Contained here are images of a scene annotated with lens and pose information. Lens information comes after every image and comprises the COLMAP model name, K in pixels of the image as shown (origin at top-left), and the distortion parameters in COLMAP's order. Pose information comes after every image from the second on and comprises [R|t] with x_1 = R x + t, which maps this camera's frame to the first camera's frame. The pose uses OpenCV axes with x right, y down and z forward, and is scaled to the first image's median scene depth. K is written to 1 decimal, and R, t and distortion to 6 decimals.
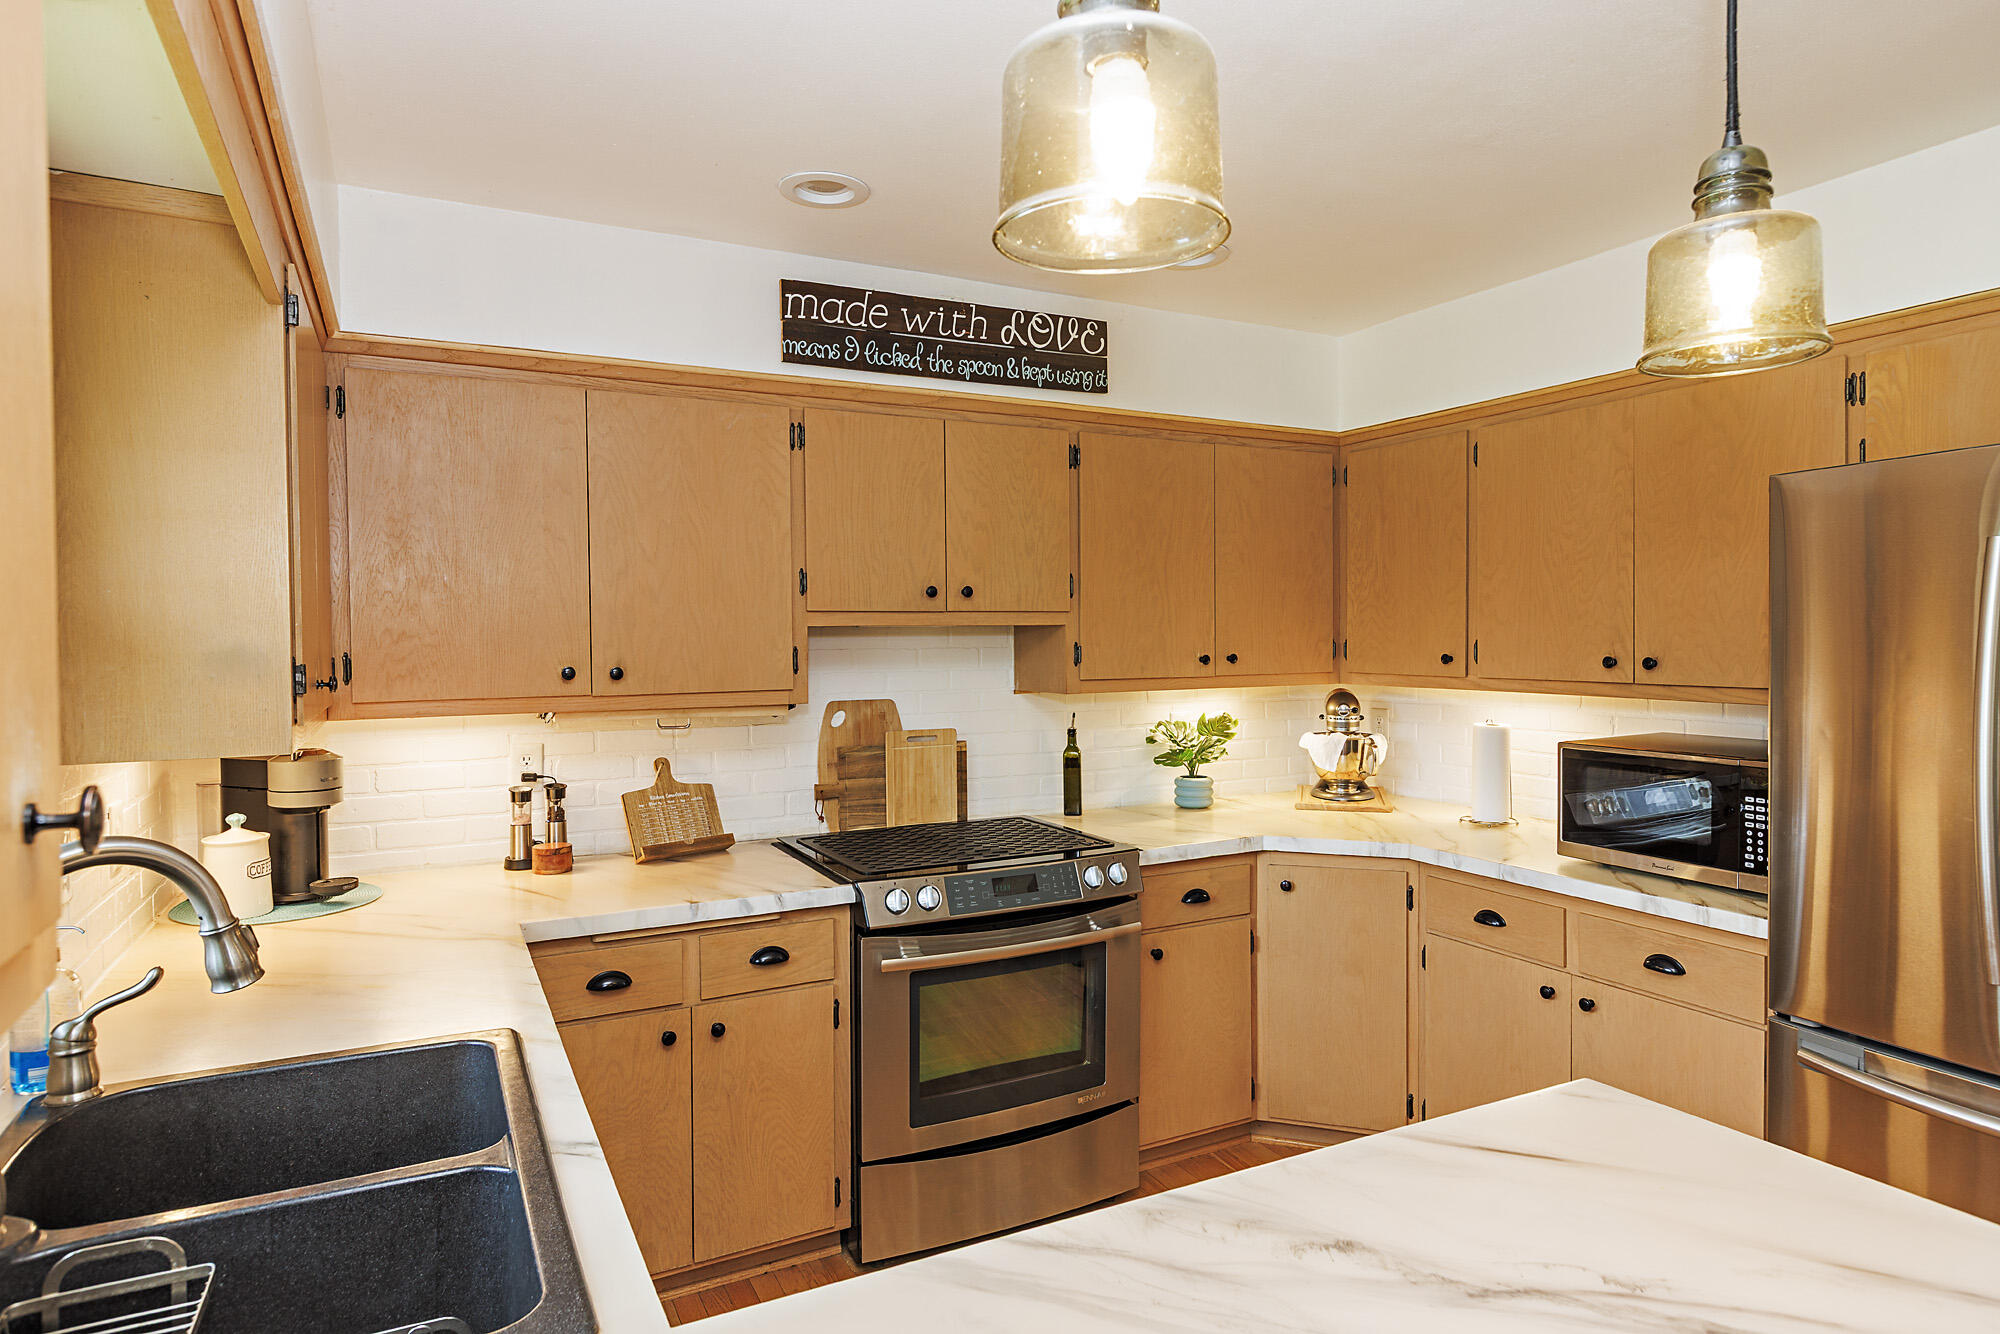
lens RADIAL K [[1160.4, 0, 1016.6], [0, 1160.4, 657.2], [0, 0, 1]] dist [-0.001324, 0.000654]
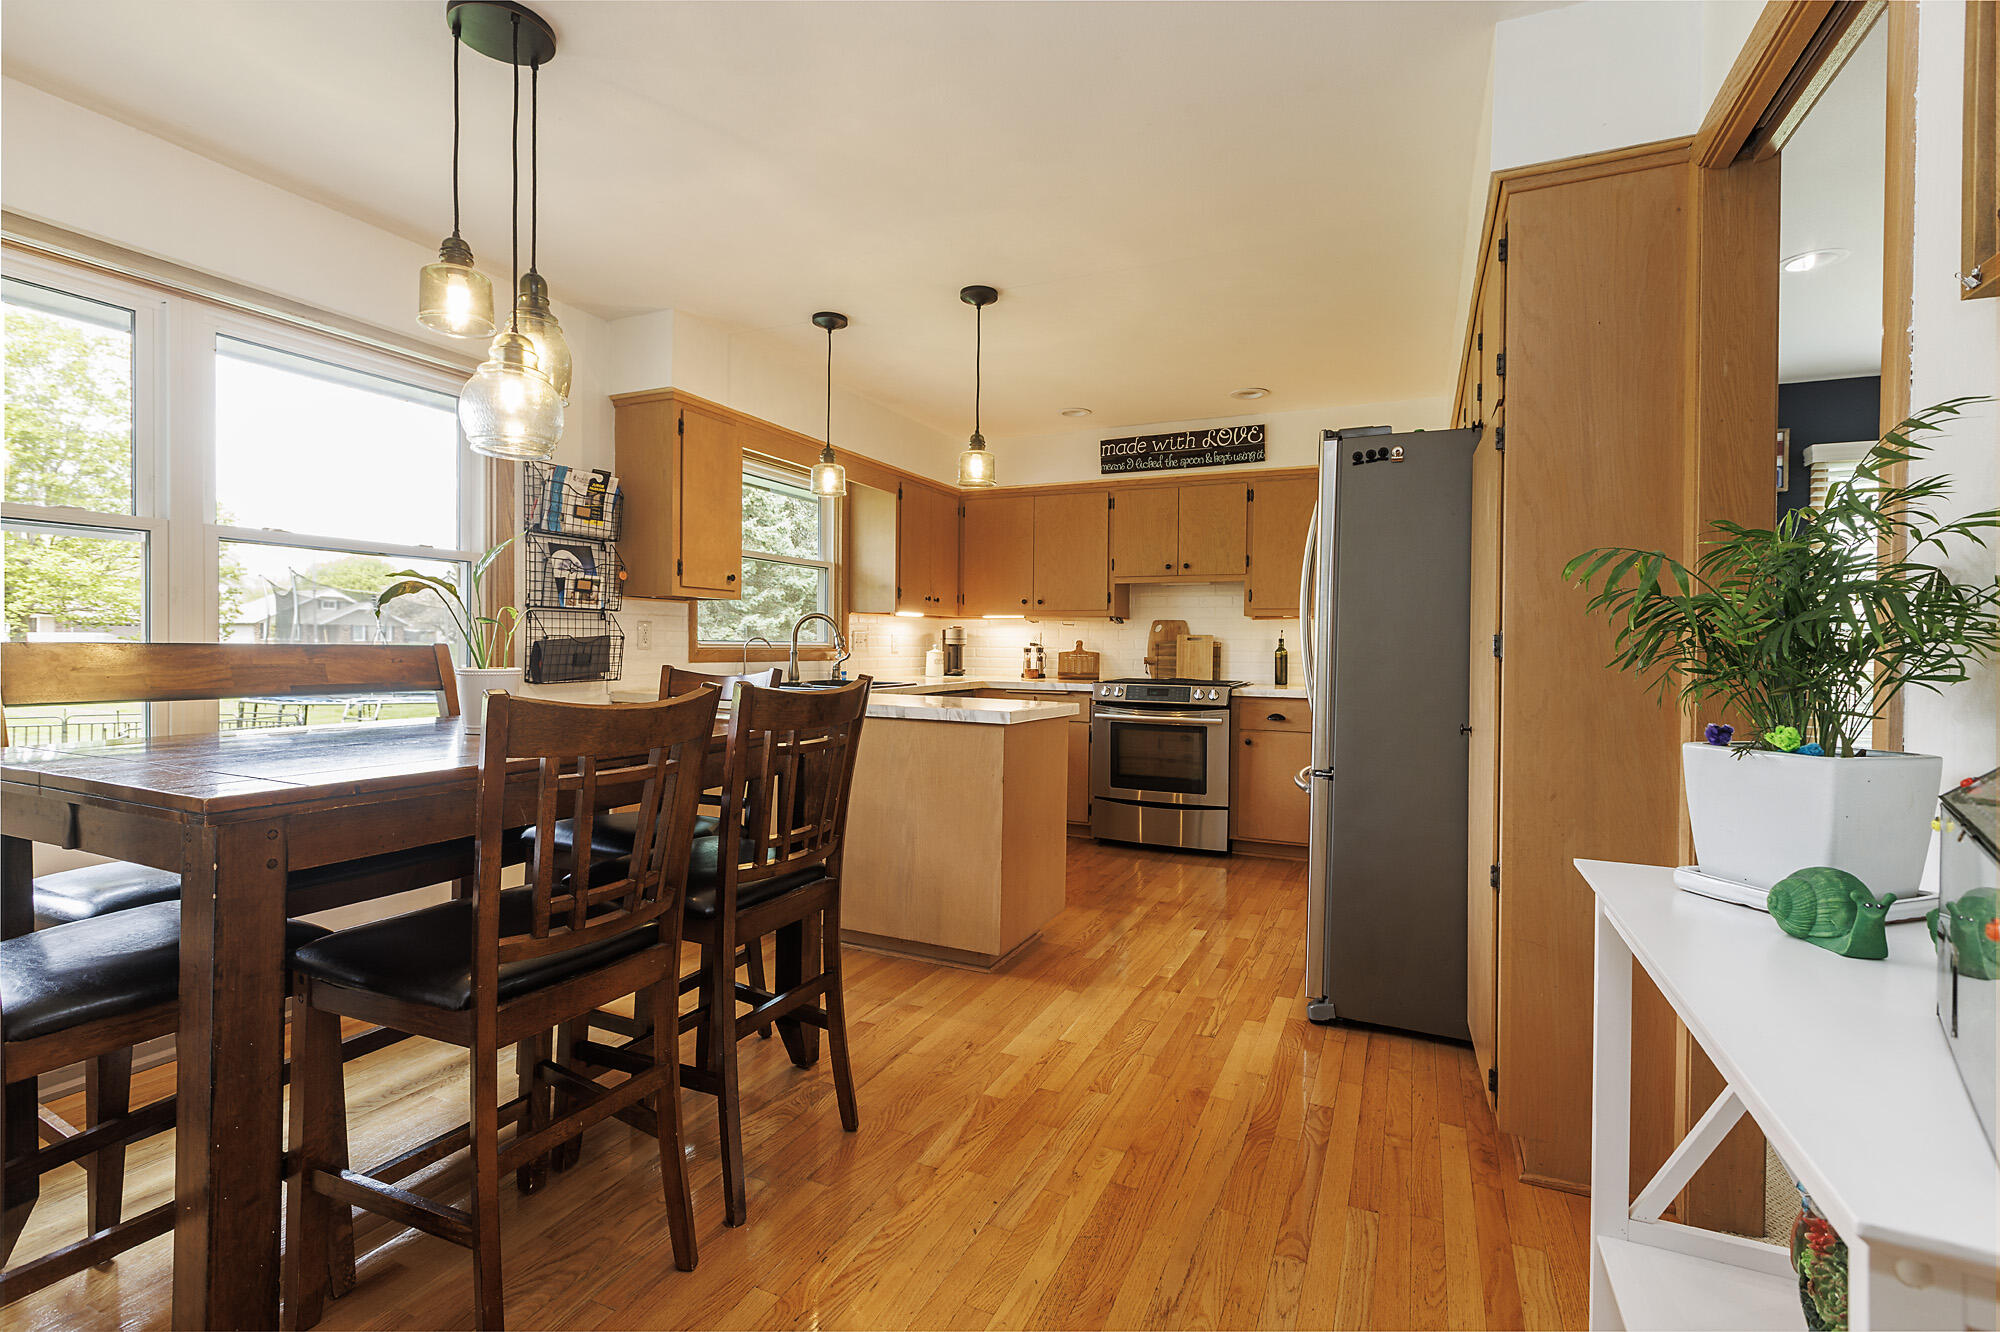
lens RADIAL K [[901.1, 0, 1000.7], [0, 901.1, 659.2], [0, 0, 1]] dist [0.010446, -0.000482]
pose [[0.603231, 0.027193, -0.797103, 1.080627], [-0.034232, 0.999380, 0.008188, 0.113823], [0.796831, 0.022347, 0.603788, -0.274757]]
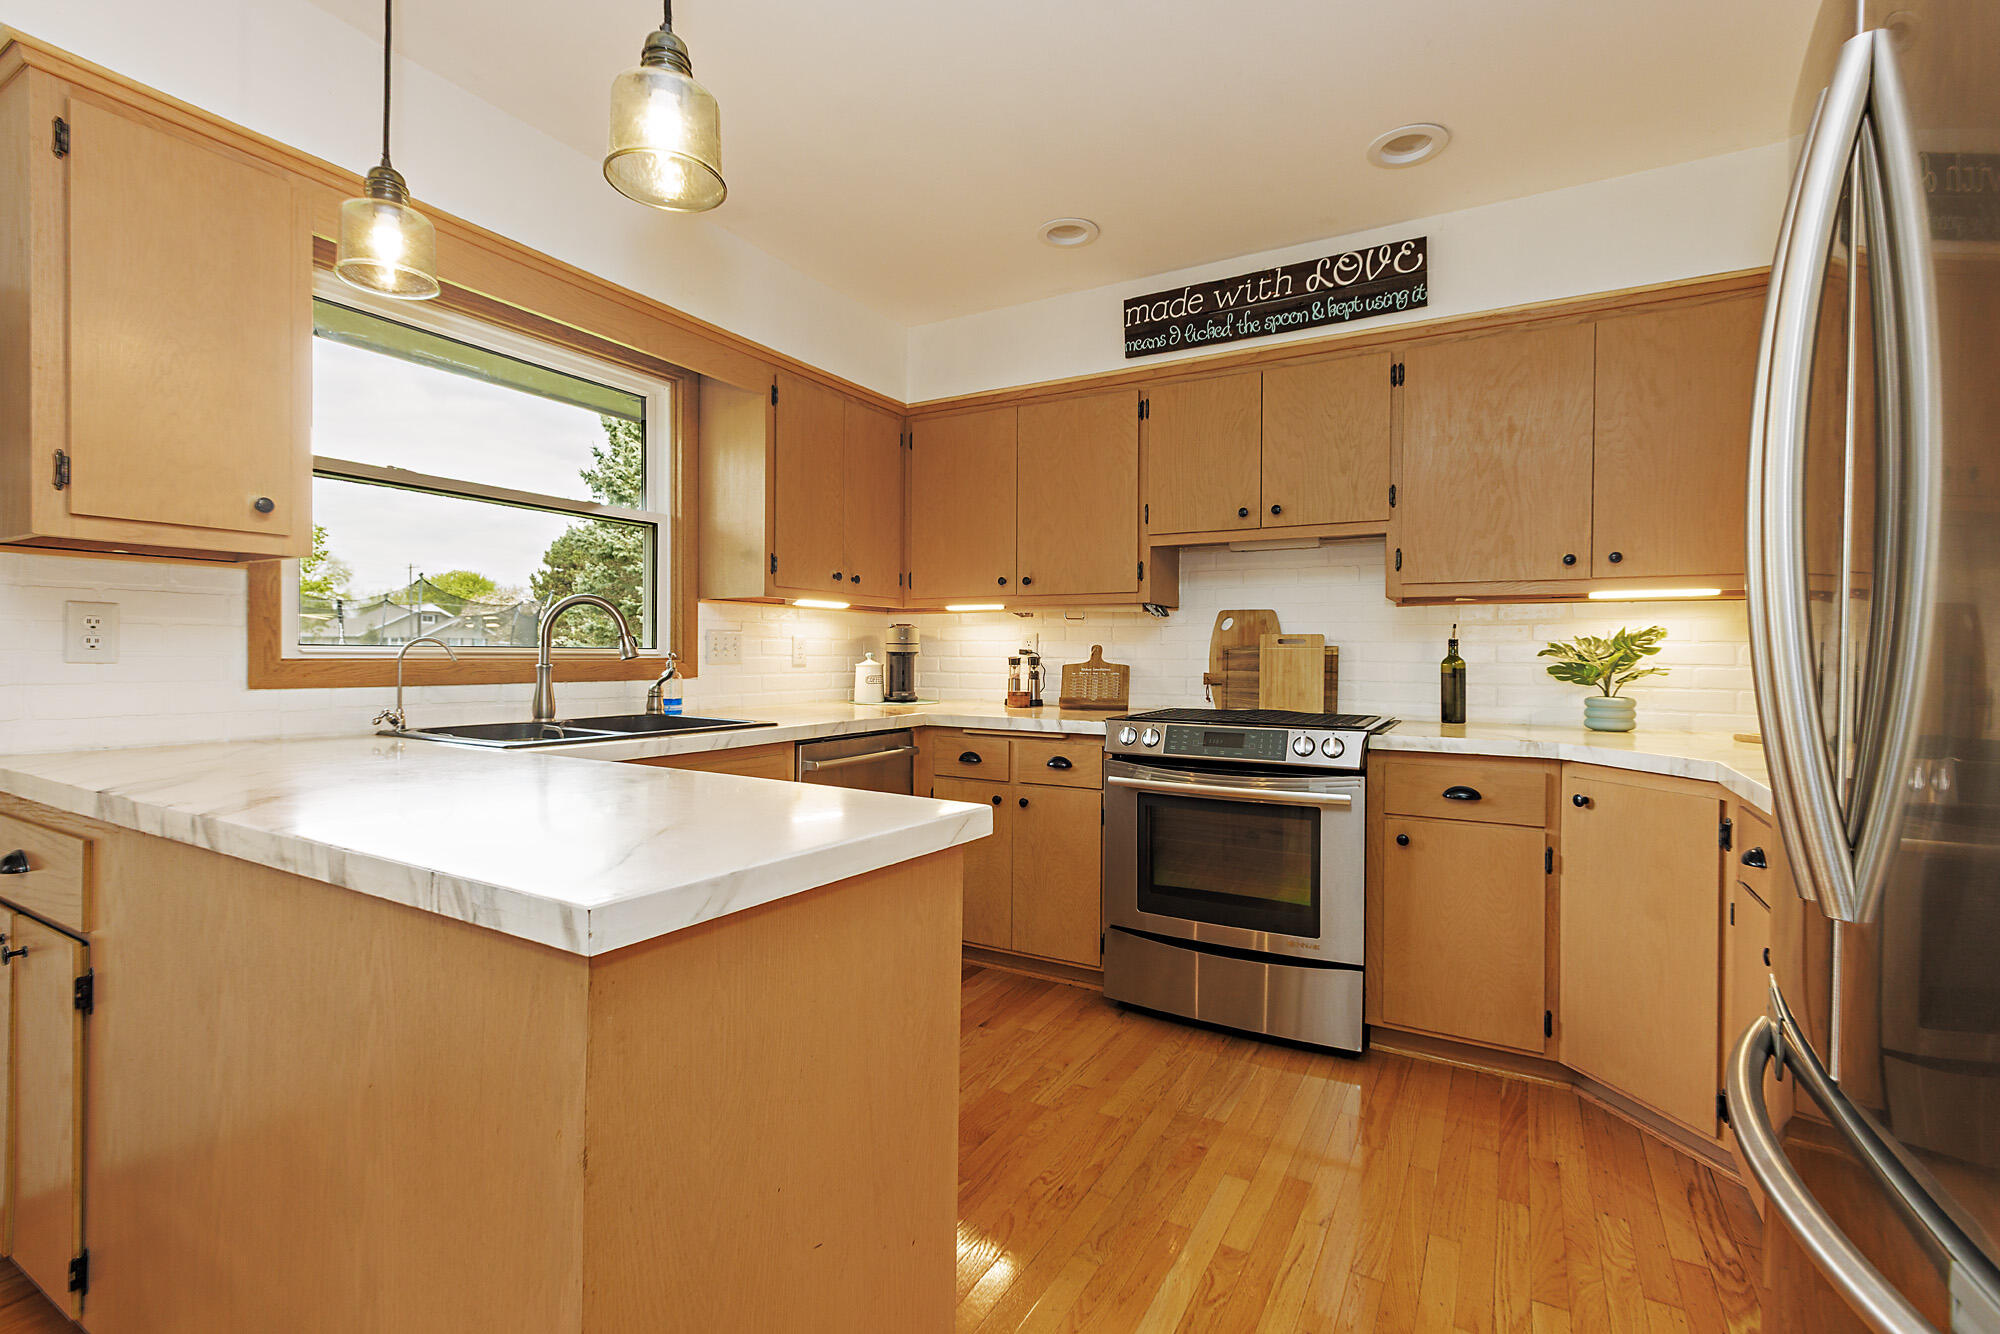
lens RADIAL K [[901.1, 0, 999.7], [0, 901.1, 663.2], [0, 0, 1]] dist [0.010446, -0.000482]
pose [[0.531596, 0.019706, -0.846769, 0.595728], [-0.031060, 0.999510, 0.003762, 0.106755], [0.846428, 0.024301, 0.531948, 0.266393]]
